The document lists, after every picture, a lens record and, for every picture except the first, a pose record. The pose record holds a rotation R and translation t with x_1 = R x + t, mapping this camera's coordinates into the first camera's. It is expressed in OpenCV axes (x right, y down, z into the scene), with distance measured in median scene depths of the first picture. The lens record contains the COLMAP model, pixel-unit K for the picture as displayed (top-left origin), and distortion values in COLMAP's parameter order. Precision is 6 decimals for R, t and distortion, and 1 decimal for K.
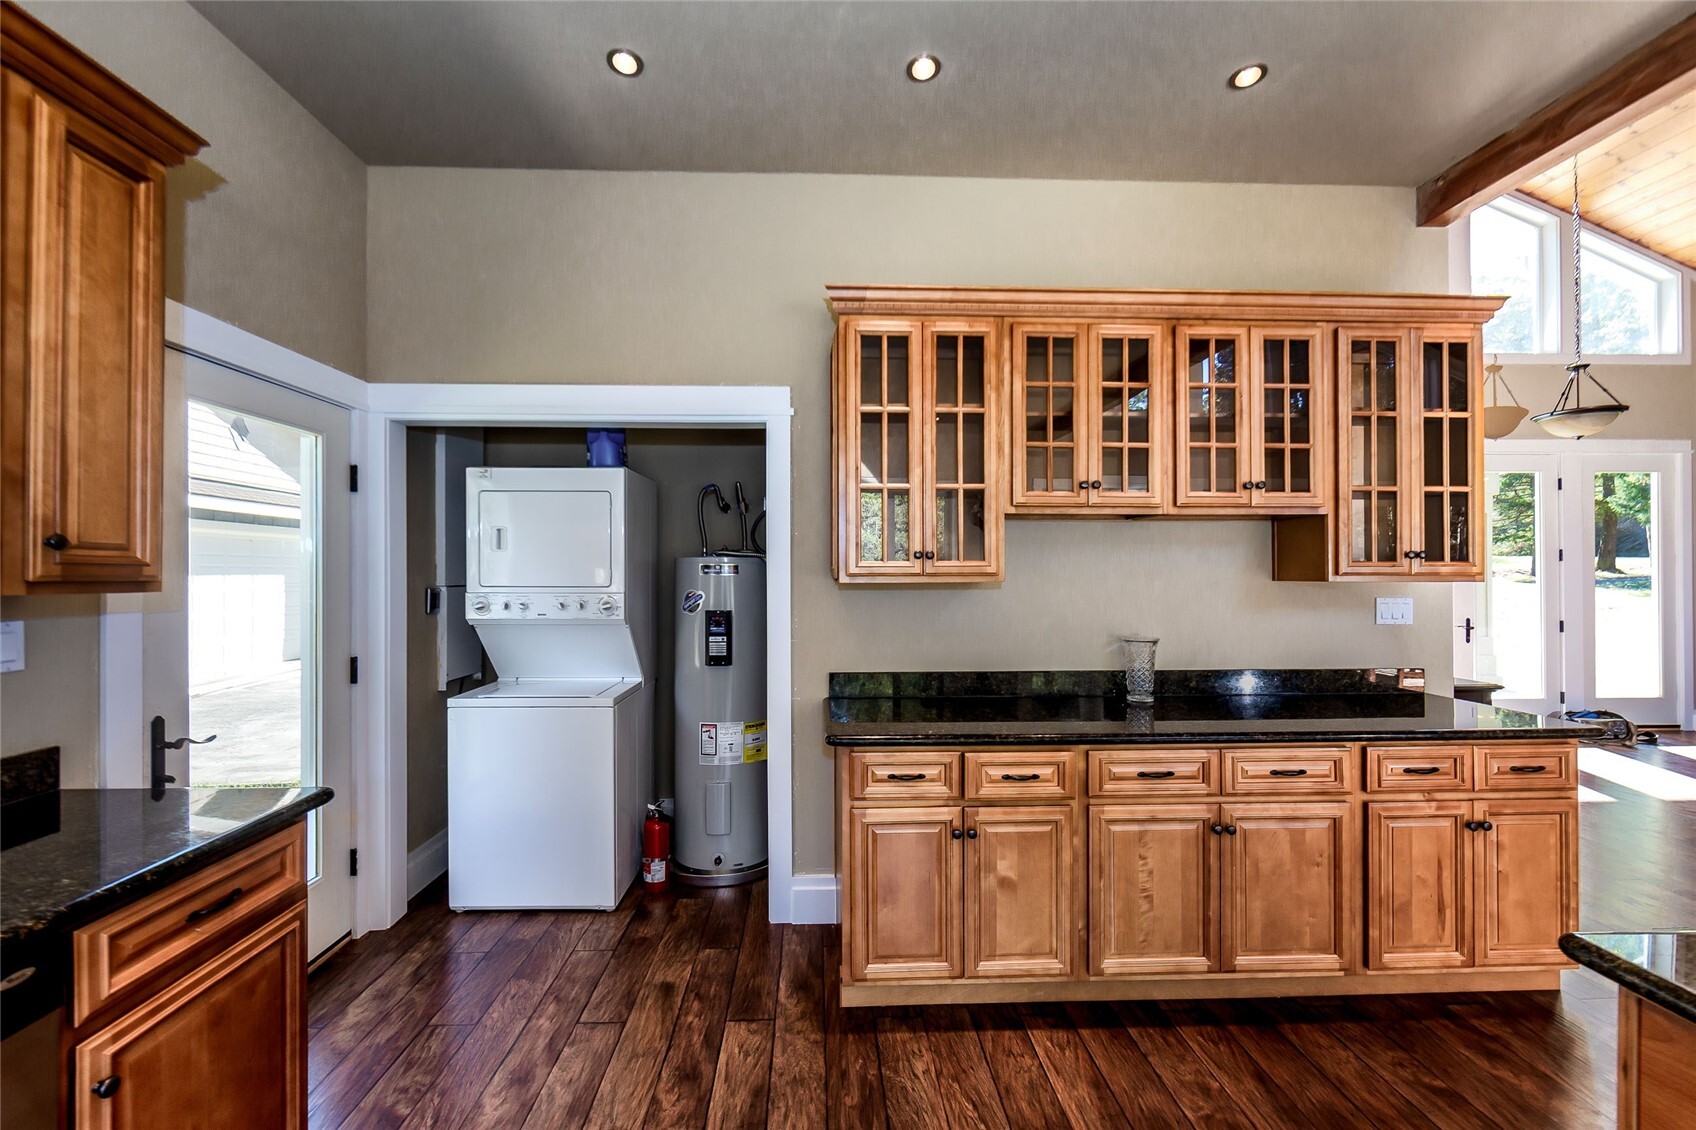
lens RADIAL K [[686.7, 0, 839.1], [0, 686.7, 589.7], [0, 0, 1]] dist [-0.000852, -0.000067]
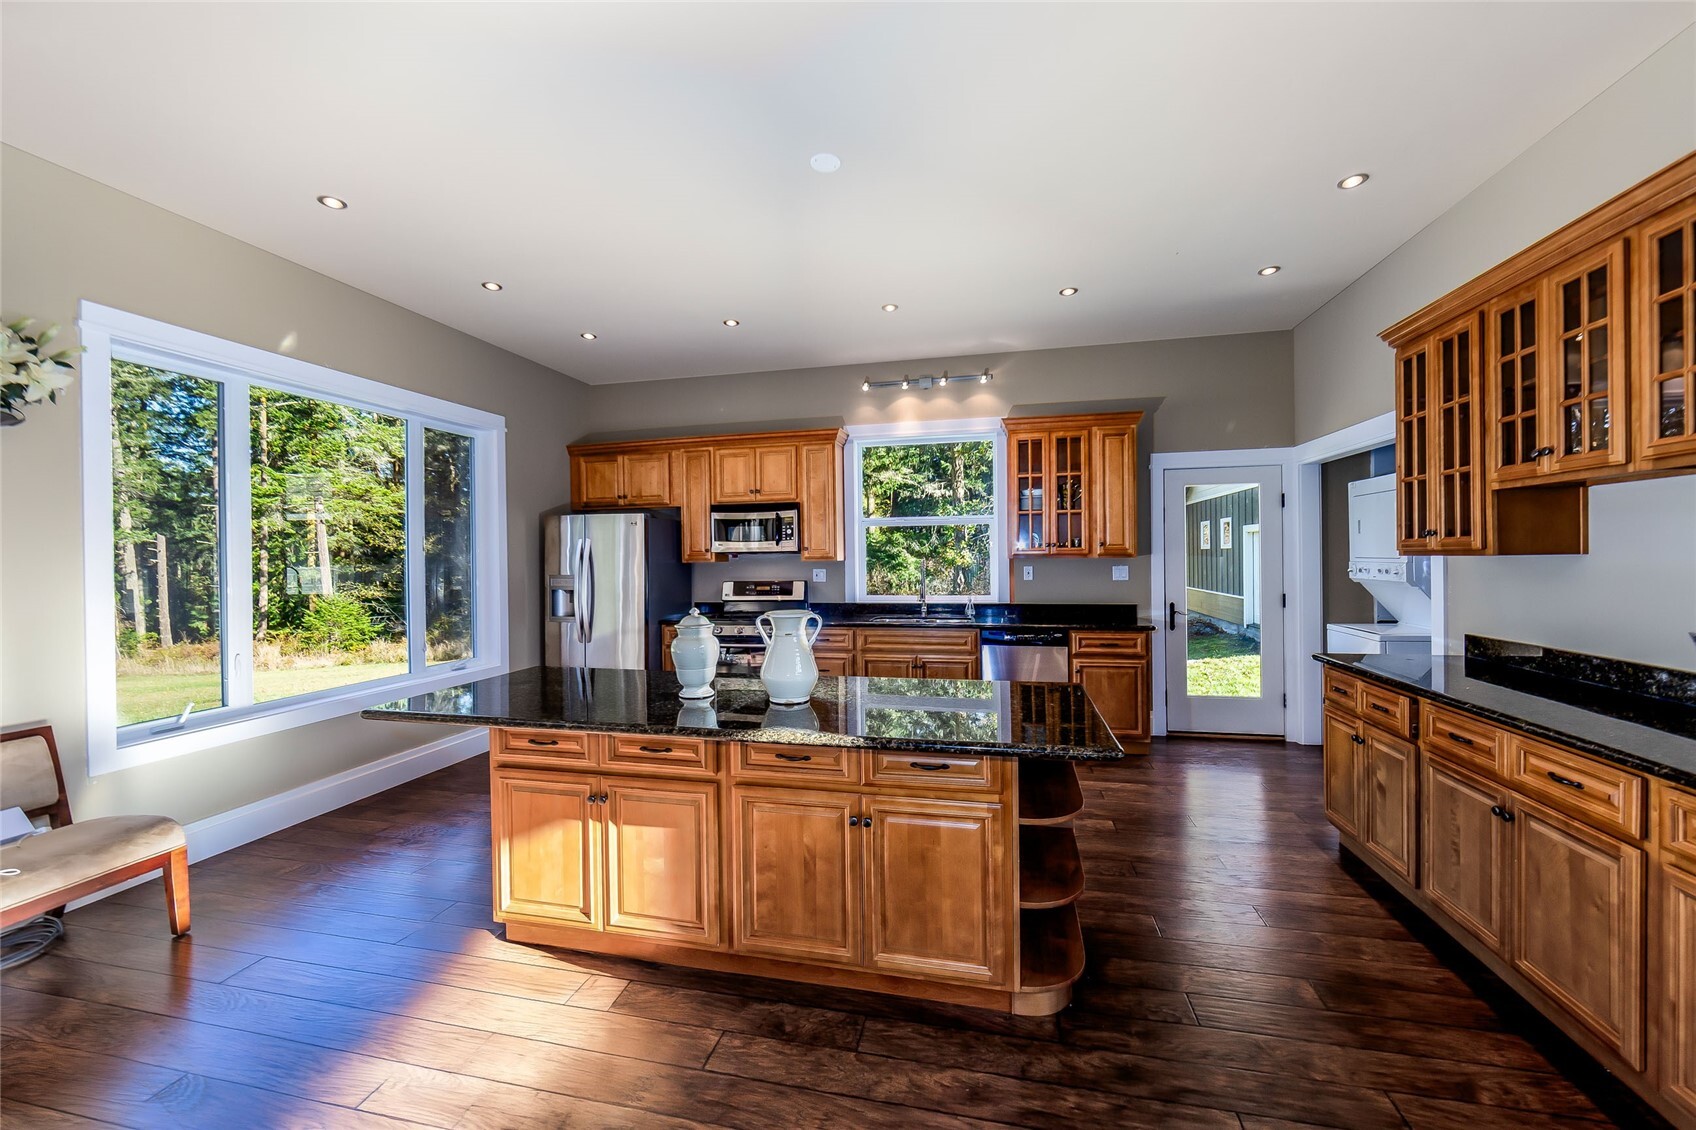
lens RADIAL K [[662.6, 0, 848.0], [0, 662.6, 565.0], [0, 0, 1]] dist [-0.000321, 0.000071]
pose [[-0.247376, 0.021826, -0.968674, 1.679785], [-0.013247, 0.999577, 0.025905, -0.014151], [0.968829, 0.019240, -0.246982, 0.325724]]
